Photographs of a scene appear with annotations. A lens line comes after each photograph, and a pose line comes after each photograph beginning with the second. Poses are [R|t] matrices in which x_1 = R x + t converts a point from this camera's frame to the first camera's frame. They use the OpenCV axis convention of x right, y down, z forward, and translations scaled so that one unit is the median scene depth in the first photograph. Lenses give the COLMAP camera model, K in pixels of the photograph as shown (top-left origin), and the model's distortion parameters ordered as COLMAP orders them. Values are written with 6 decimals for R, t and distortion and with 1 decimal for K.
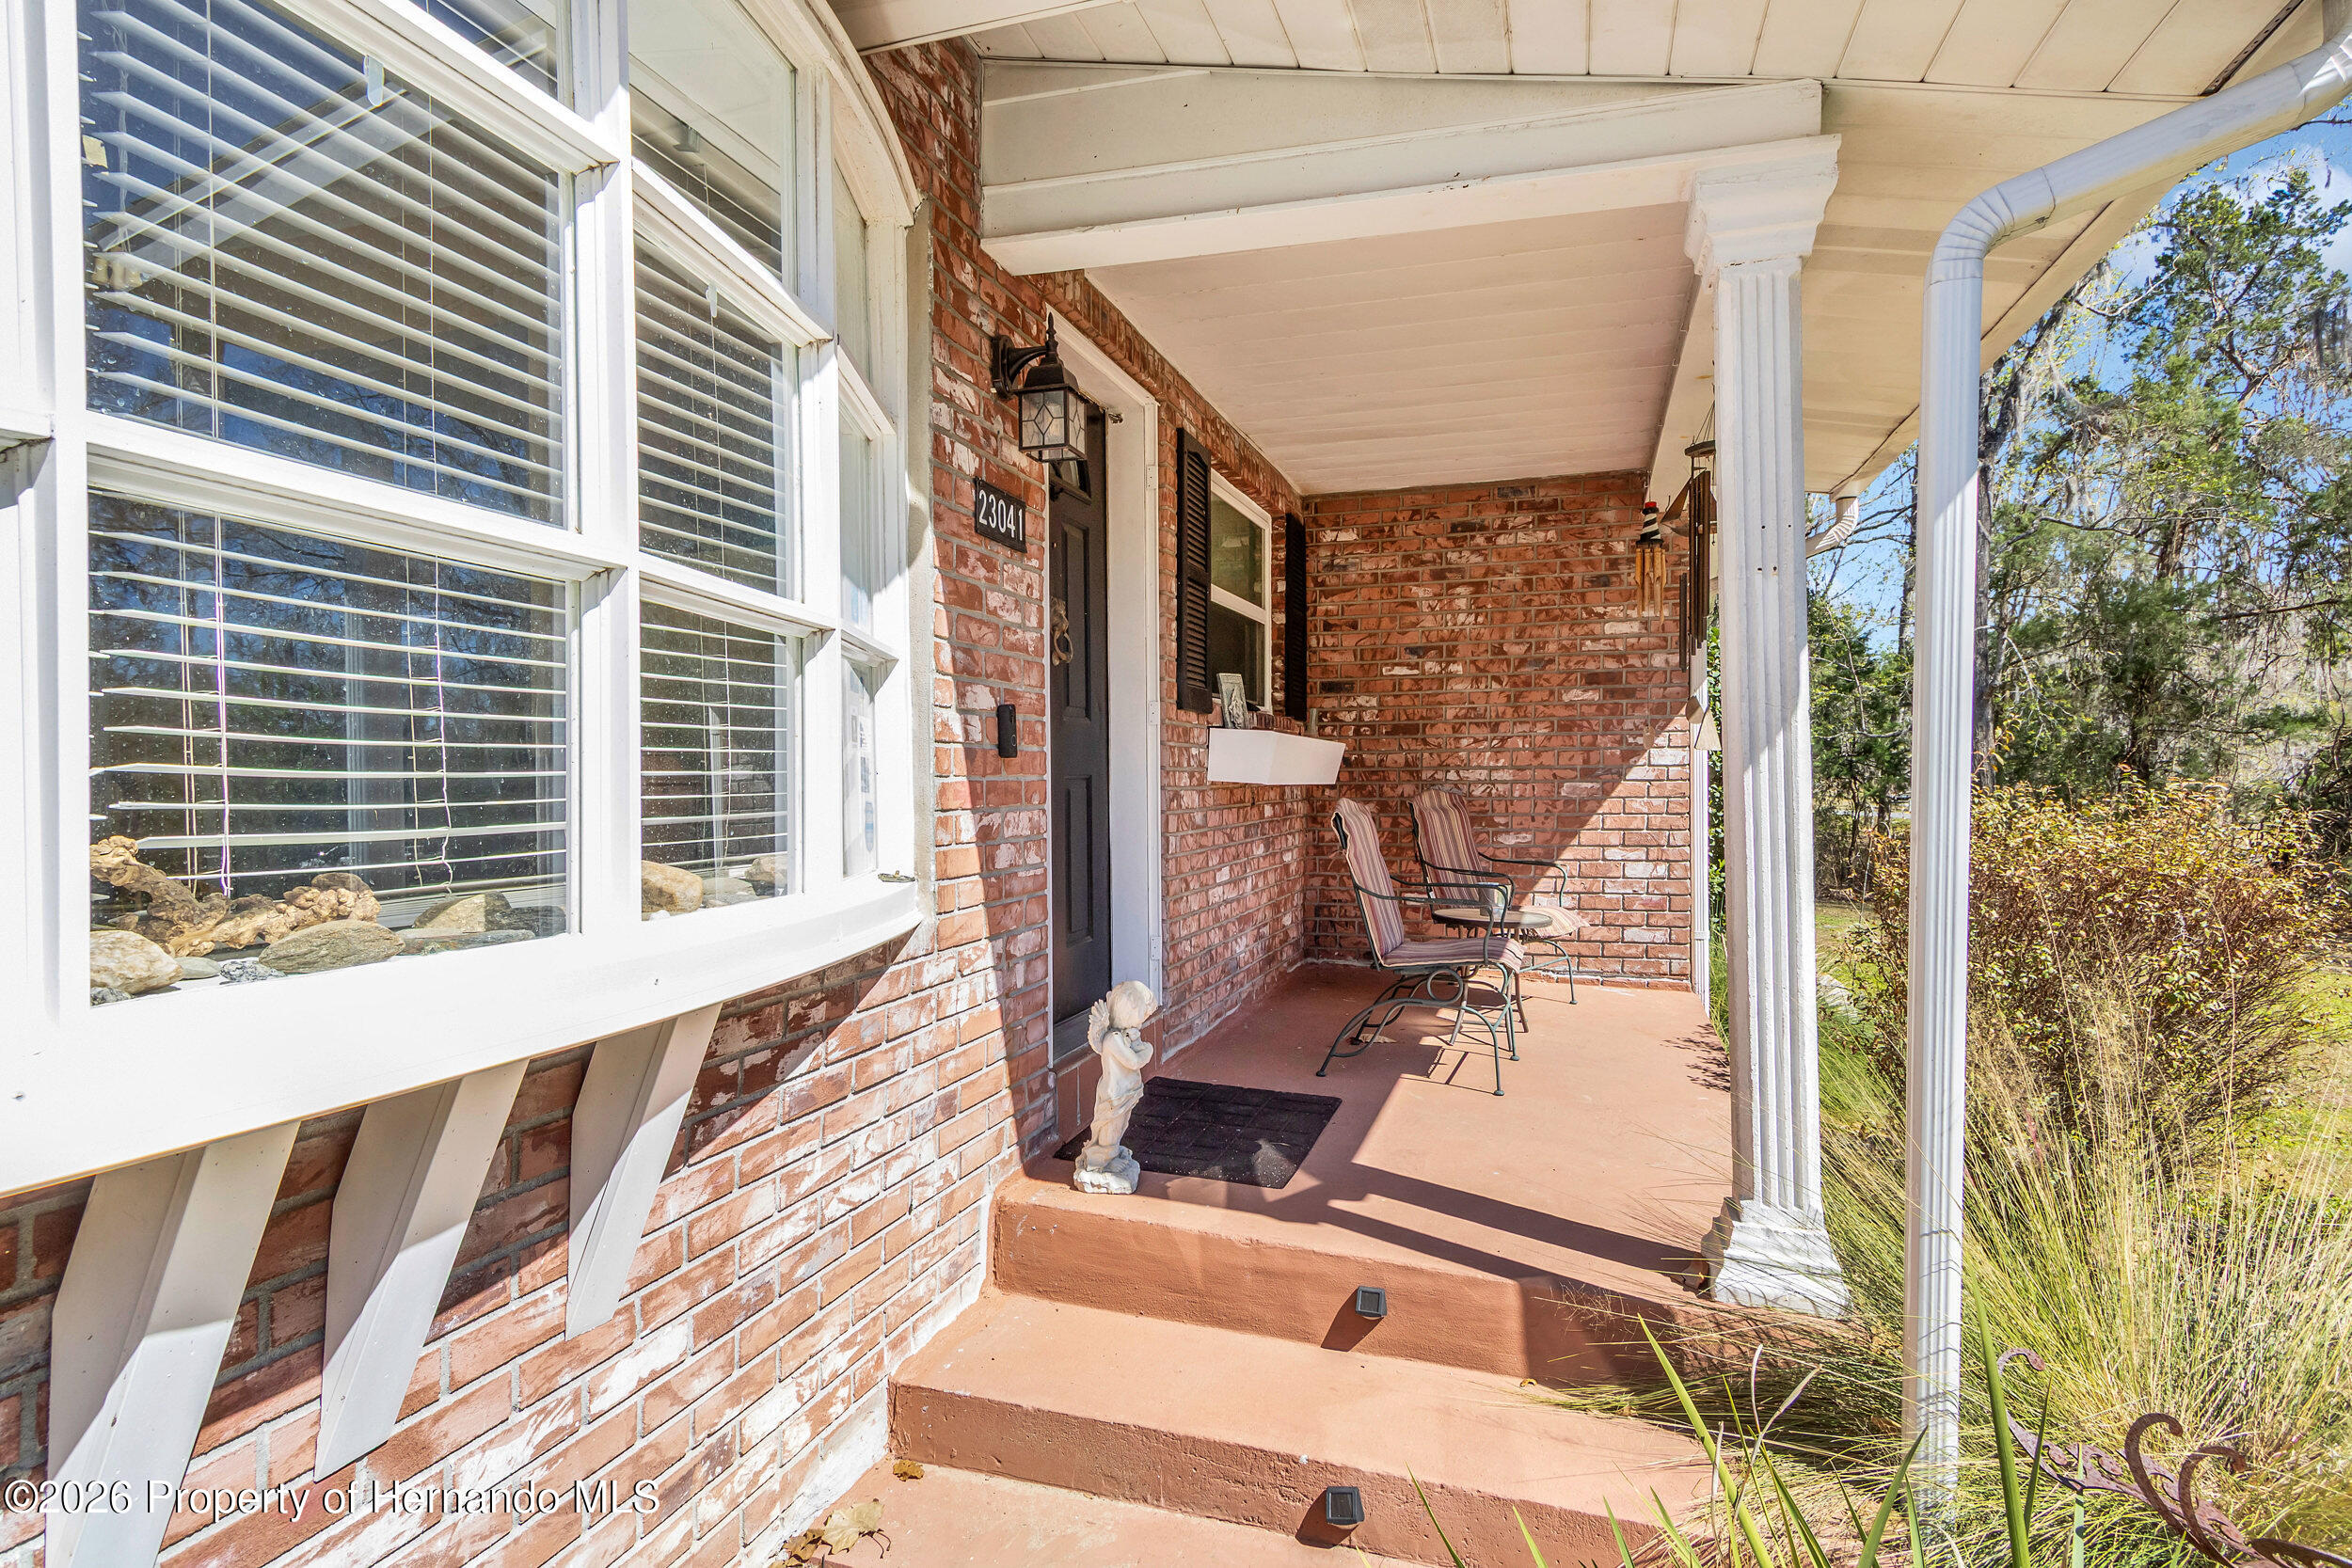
lens RADIAL K [[1248.1, 0, 1165.5], [0, 1248.1, 791.5], [0, 0, 1]] dist [0.012520, -0.007194]
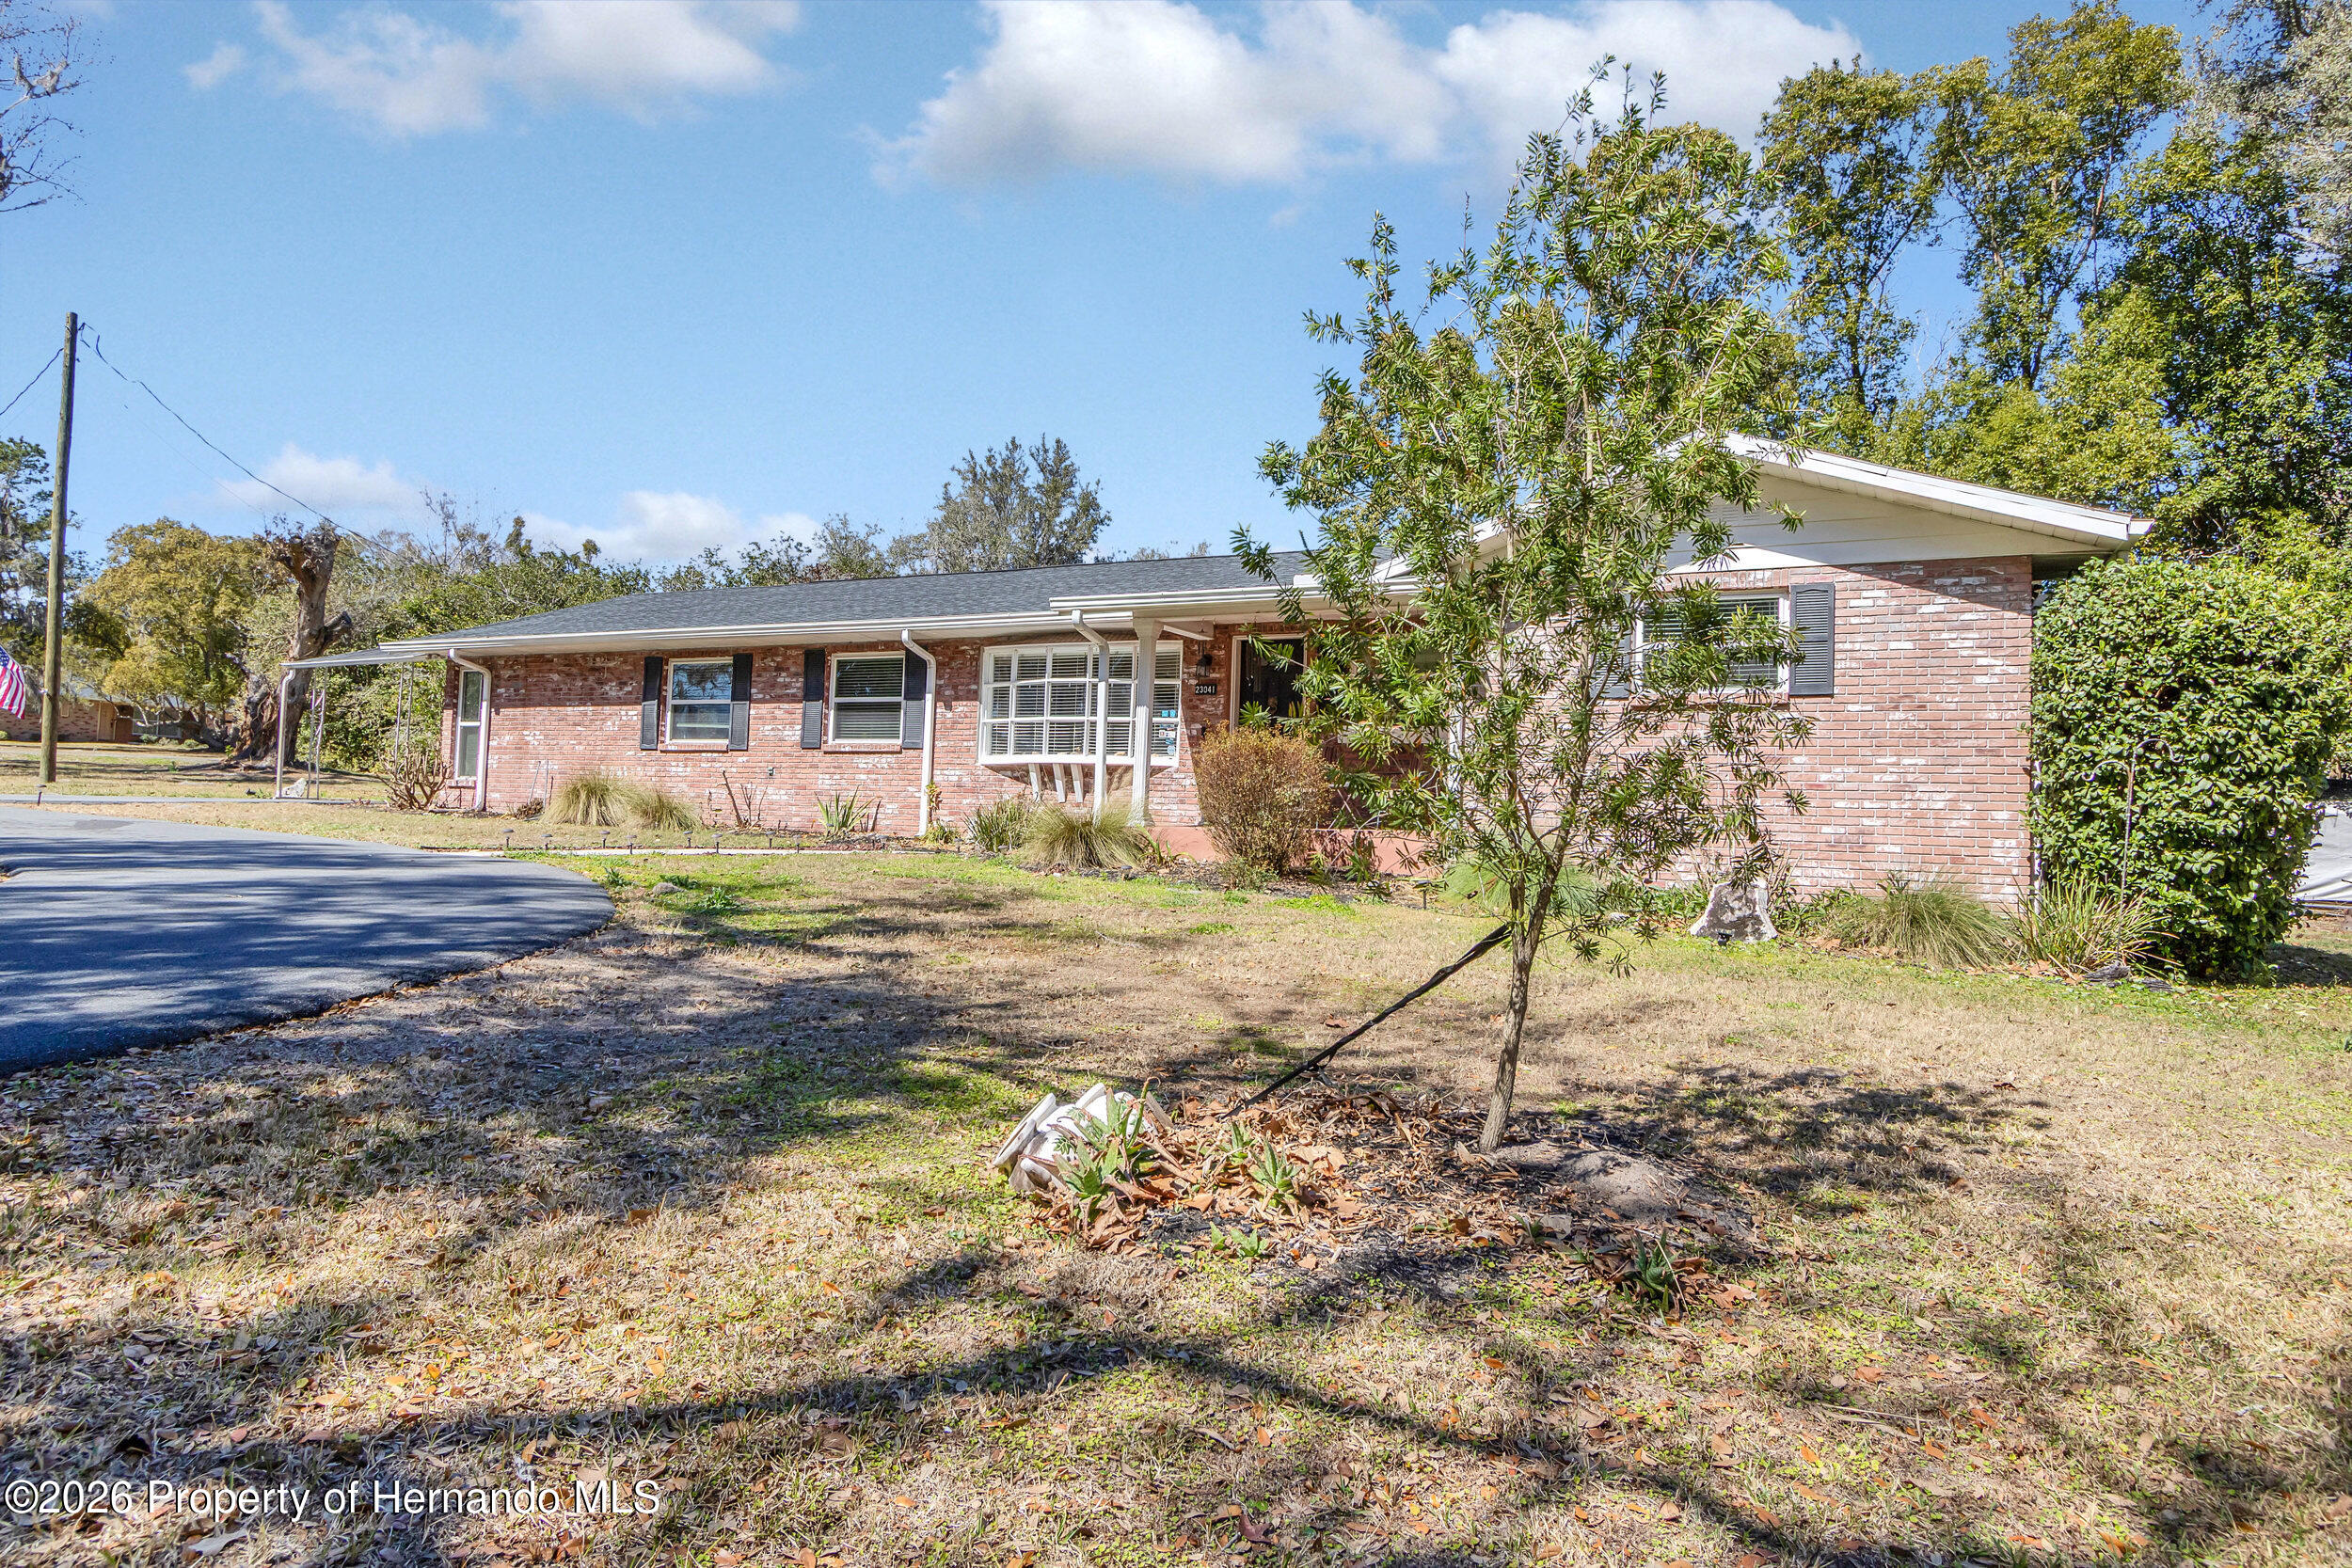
lens RADIAL K [[1395.3, 0, 1159.3], [0, 1395.3, 777.3], [0, 0, 1]] dist [0.007979, -0.001169]
pose [[-0.151557, -0.043029, -0.987511, 5.580303], [-0.047959, 0.998196, -0.036134, 0.353635], [0.987284, 0.041884, -0.153347, 1.741307]]
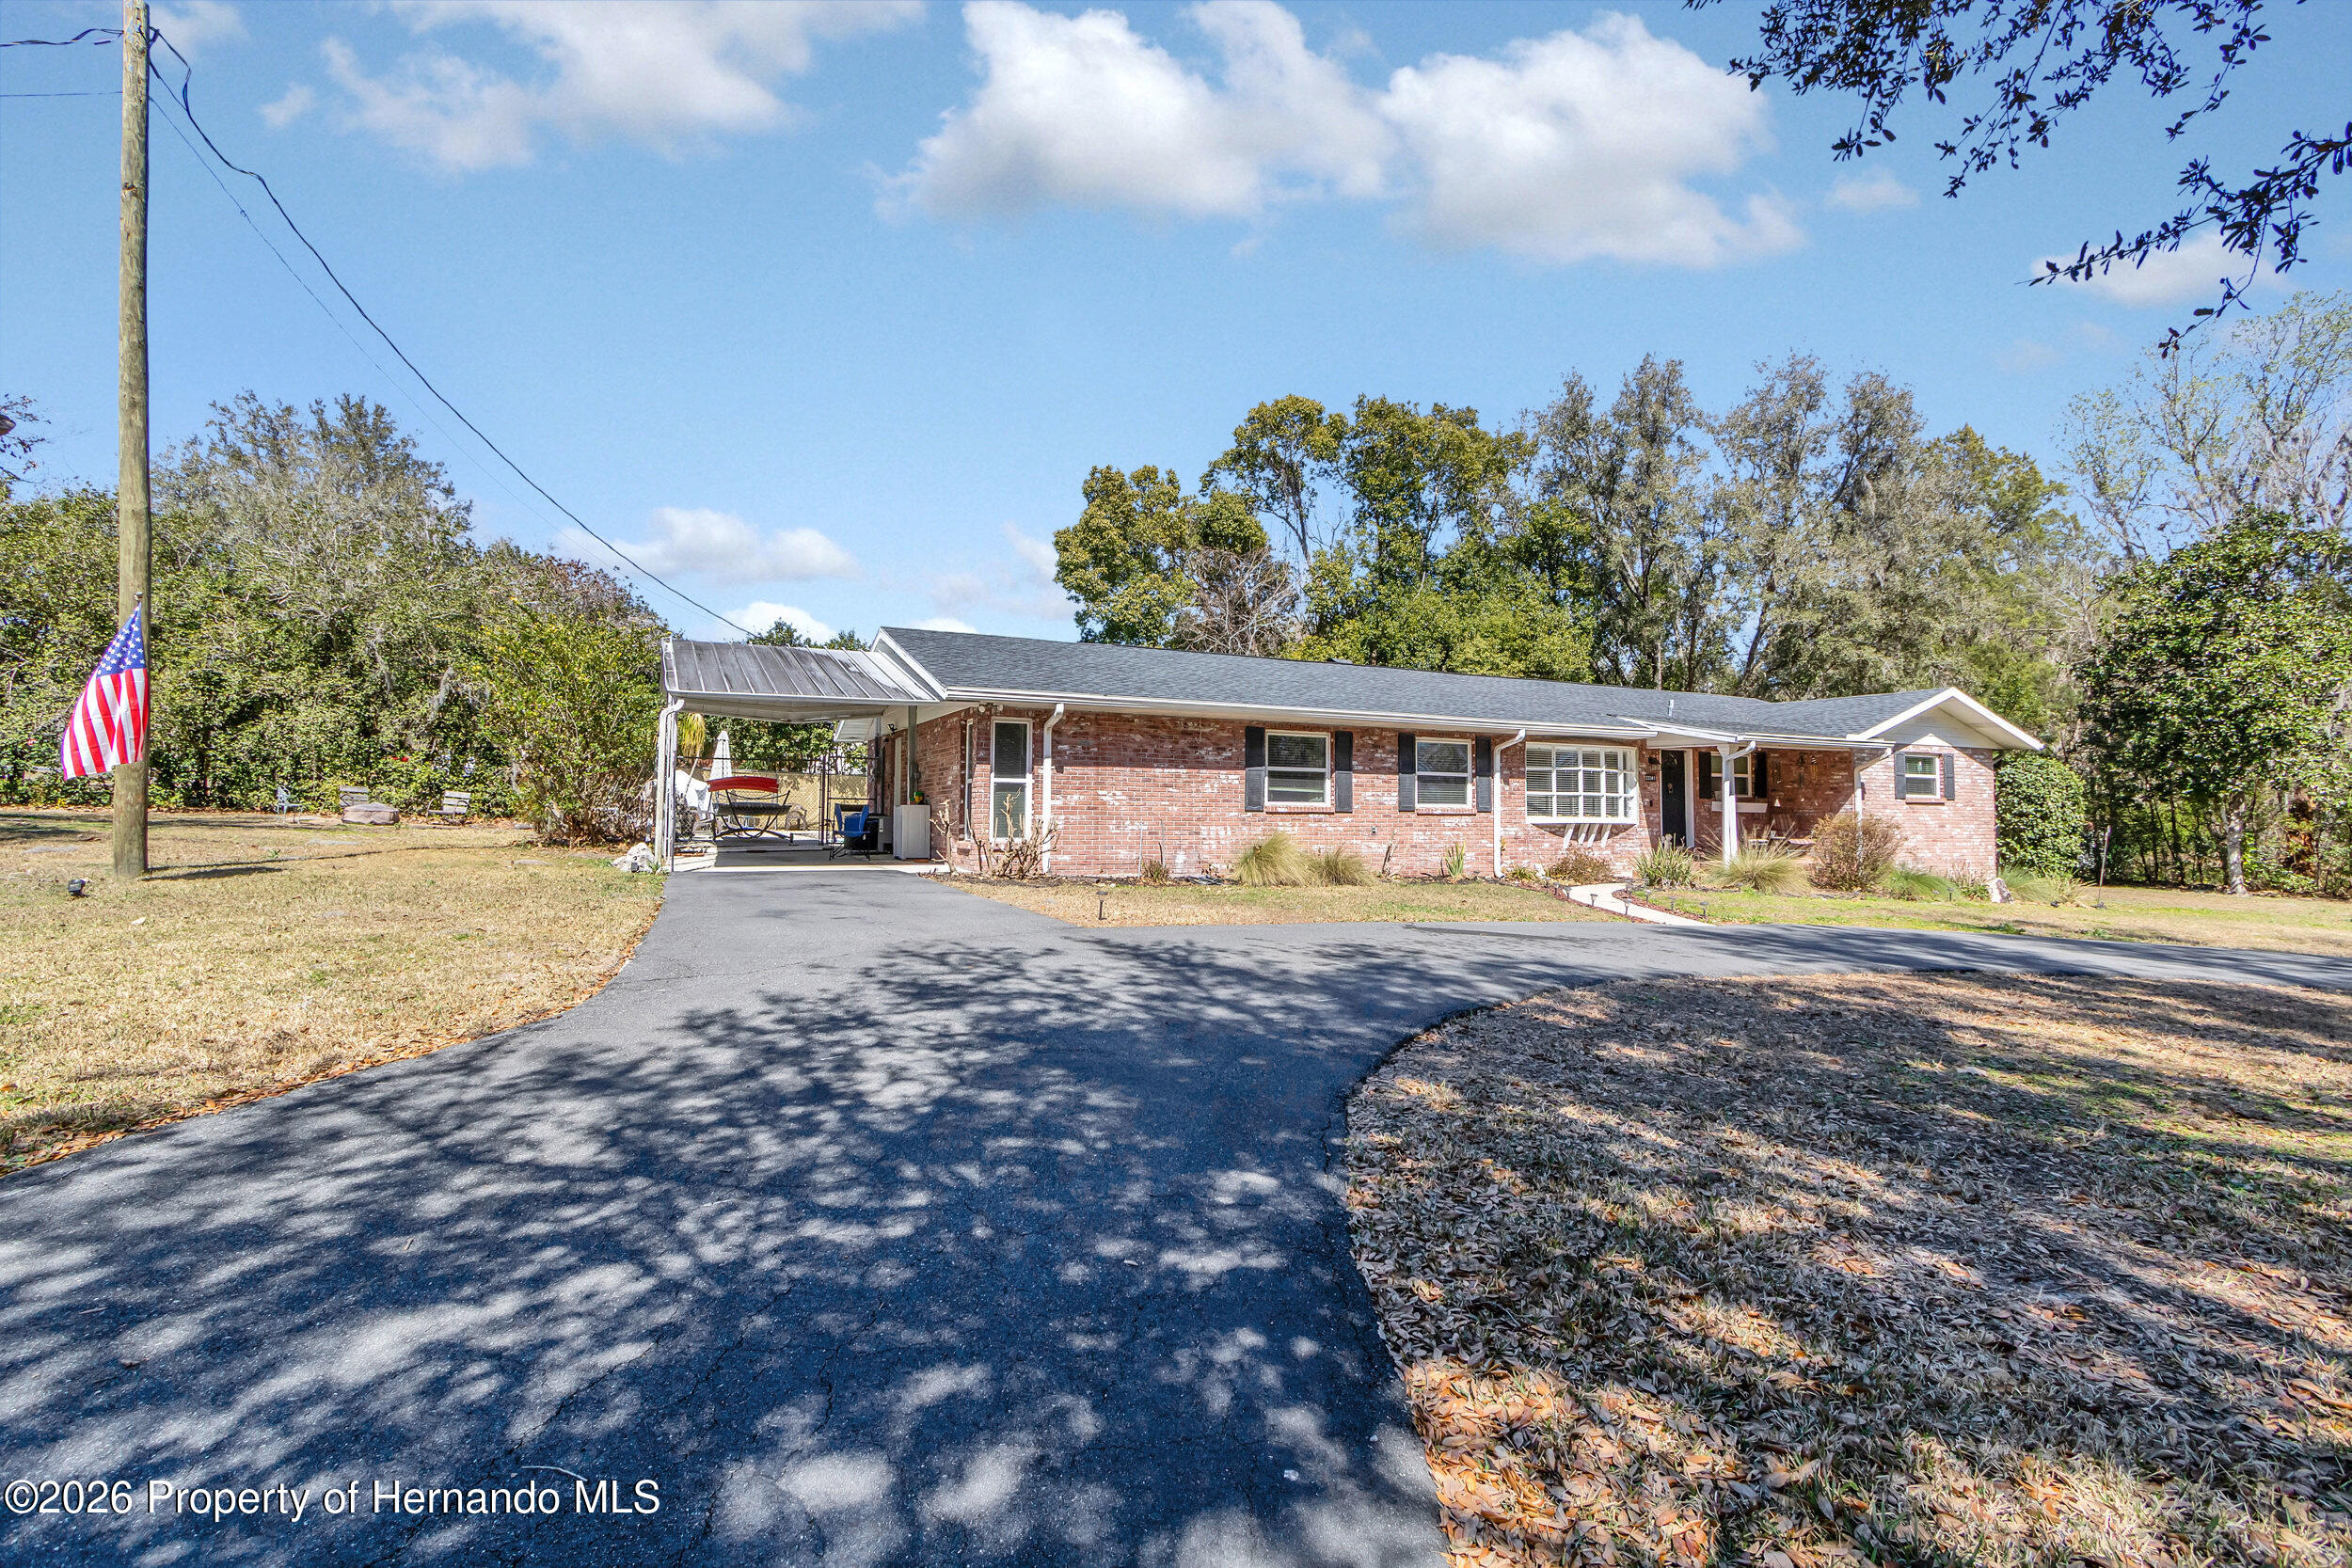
lens RADIAL K [[1047.1, 0, 1155.7], [0, 1047.1, 777.3], [0, 0, 1]] dist [0.012324, 0.000155]
pose [[0.678763, -0.018958, -0.734112, 2.882681], [-0.020545, 0.998785, -0.044789, 0.164452], [0.734070, 0.045483, 0.677549, -6.427184]]
